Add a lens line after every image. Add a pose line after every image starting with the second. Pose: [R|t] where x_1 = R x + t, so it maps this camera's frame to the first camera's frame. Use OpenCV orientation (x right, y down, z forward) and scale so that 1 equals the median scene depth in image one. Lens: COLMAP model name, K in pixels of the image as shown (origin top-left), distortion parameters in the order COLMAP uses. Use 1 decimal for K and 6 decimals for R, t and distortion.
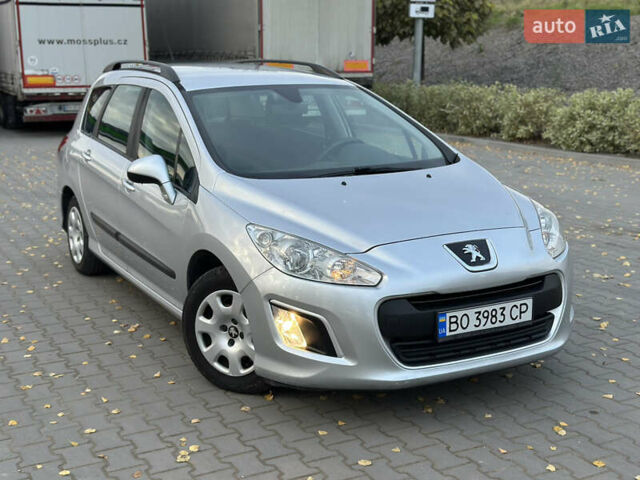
lens RADIAL K [[903.3, 0, 320.0], [0, 903.3, 236.7], [0, 0, 1]] dist [0.119585, 0.000000]
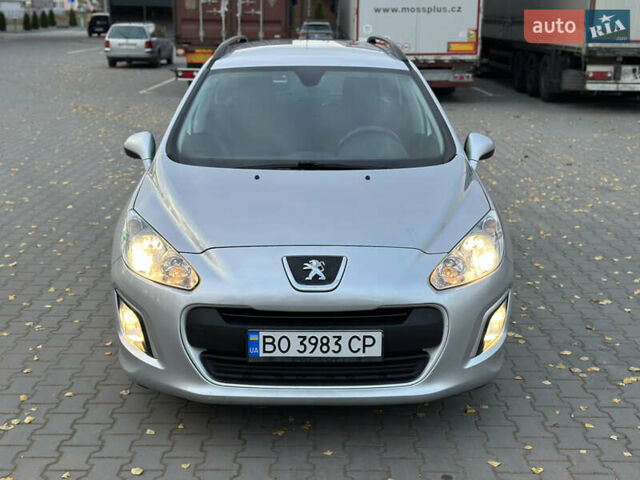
lens RADIAL K [[903.3, 0, 321.7], [0, 903.3, 246.2], [0, 0, 1]] dist [0.119585, 0.000000]
pose [[0.883050, 0.127096, -0.451740, 0.560068], [-0.105056, 0.991734, 0.073662, -0.069685], [0.457368, -0.017589, 0.889103, 0.213292]]
